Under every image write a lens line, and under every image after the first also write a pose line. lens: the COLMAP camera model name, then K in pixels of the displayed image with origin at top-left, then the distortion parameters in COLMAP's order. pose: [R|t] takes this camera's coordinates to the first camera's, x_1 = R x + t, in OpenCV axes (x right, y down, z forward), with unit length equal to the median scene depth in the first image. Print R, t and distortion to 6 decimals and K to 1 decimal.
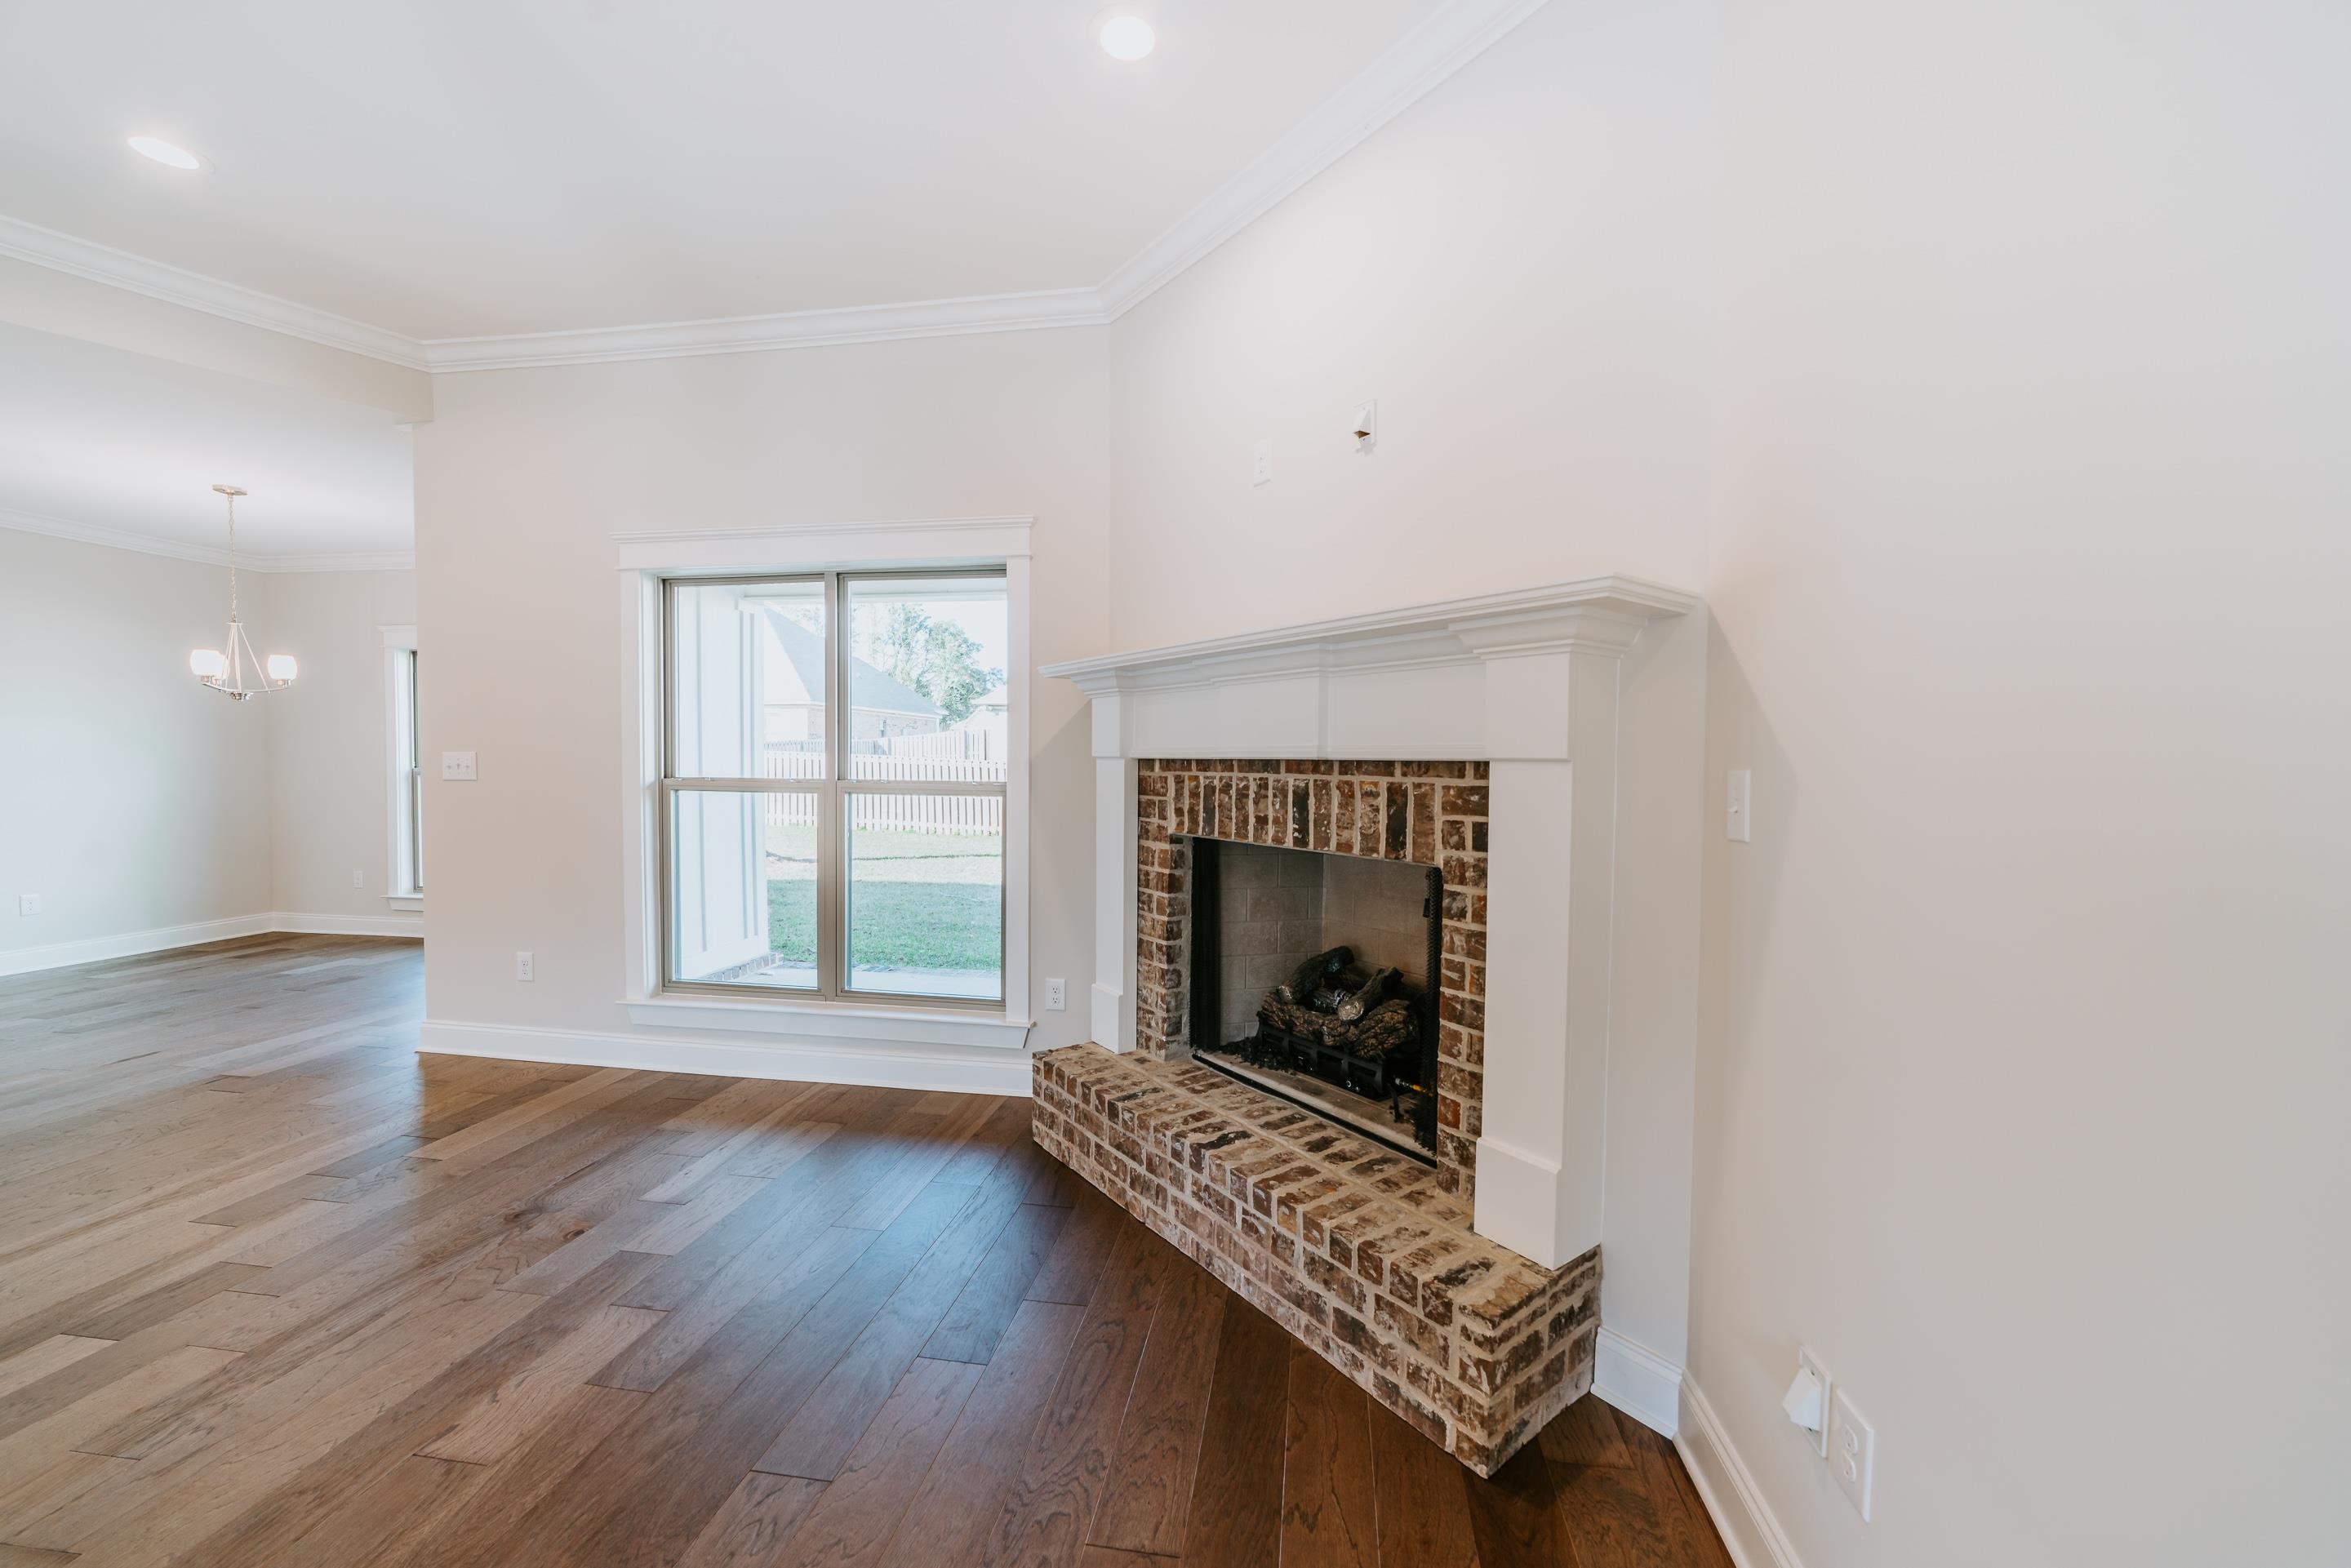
lens RADIAL K [[903.2, 0, 1182.8], [0, 903.2, 792.3], [0, 0, 1]] dist [-0.019083, 0.006840]
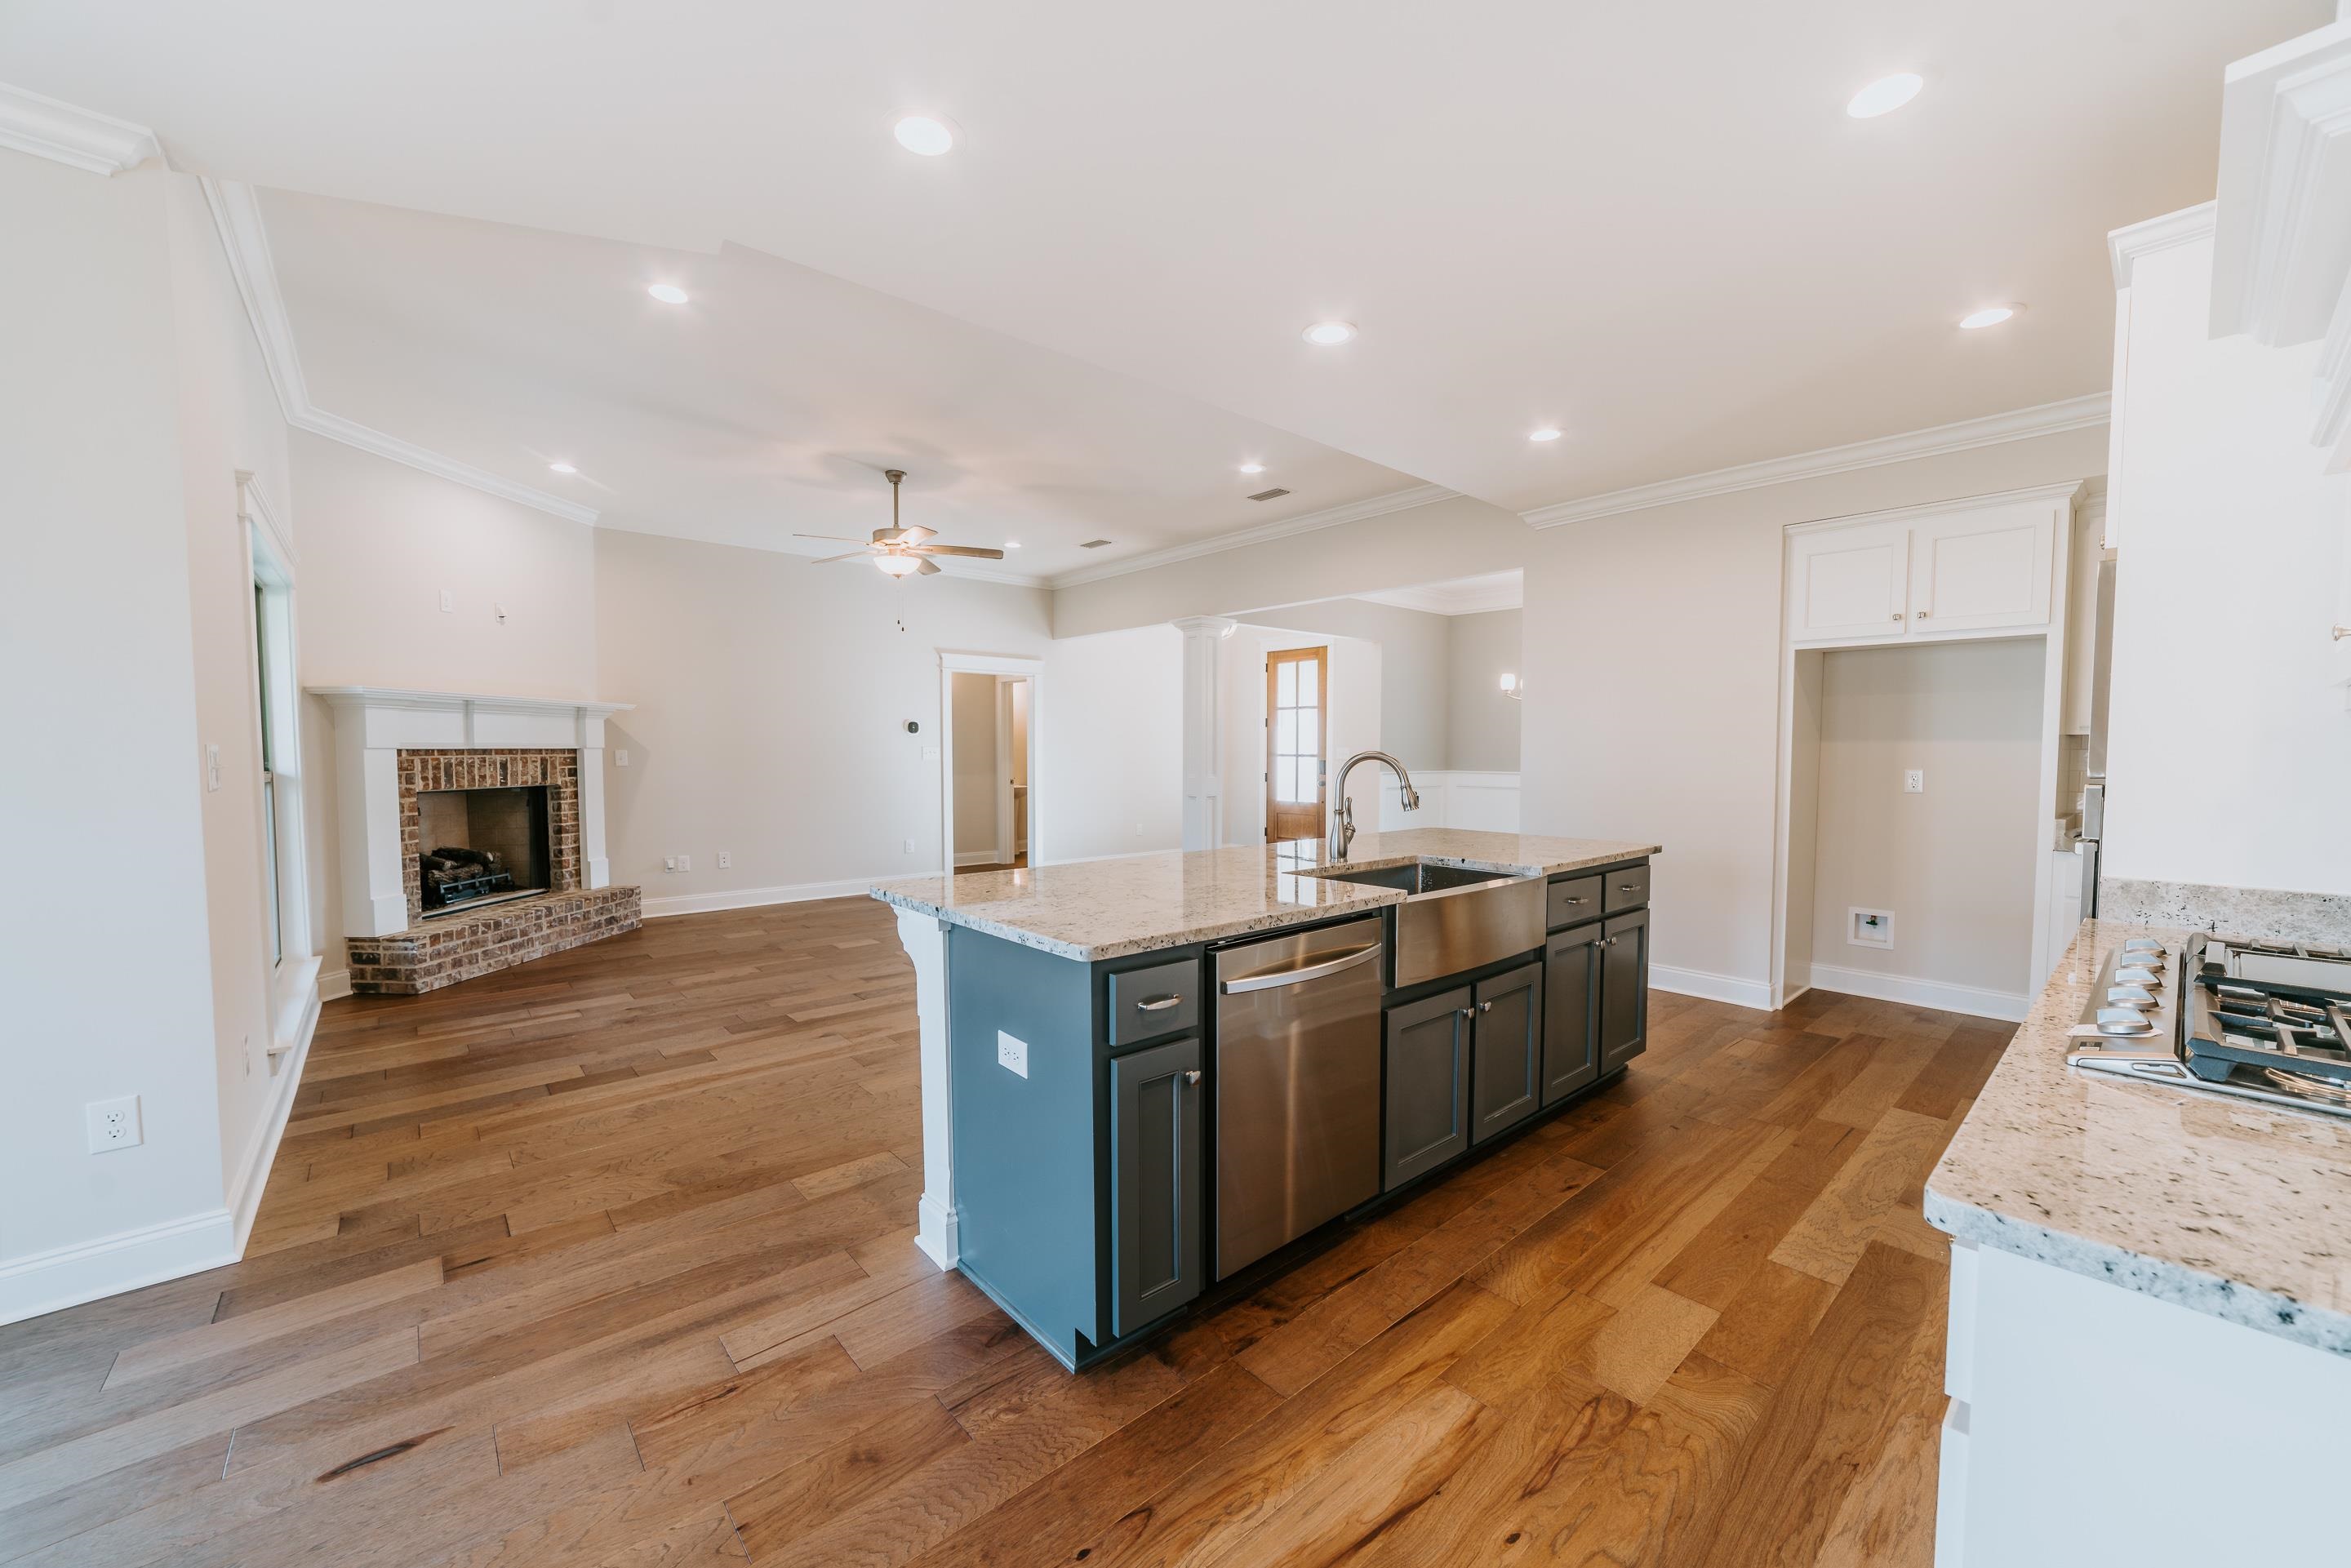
lens RADIAL K [[903.2, 0, 1178.3], [0, 903.2, 786.8], [0, 0, 1]] dist [-0.019083, 0.006840]
pose [[-0.765882, -0.034267, 0.642068, -2.573462], [0.019327, 0.996901, 0.076258, -0.076901], [-0.642691, 0.070814, -0.762846, 1.565855]]
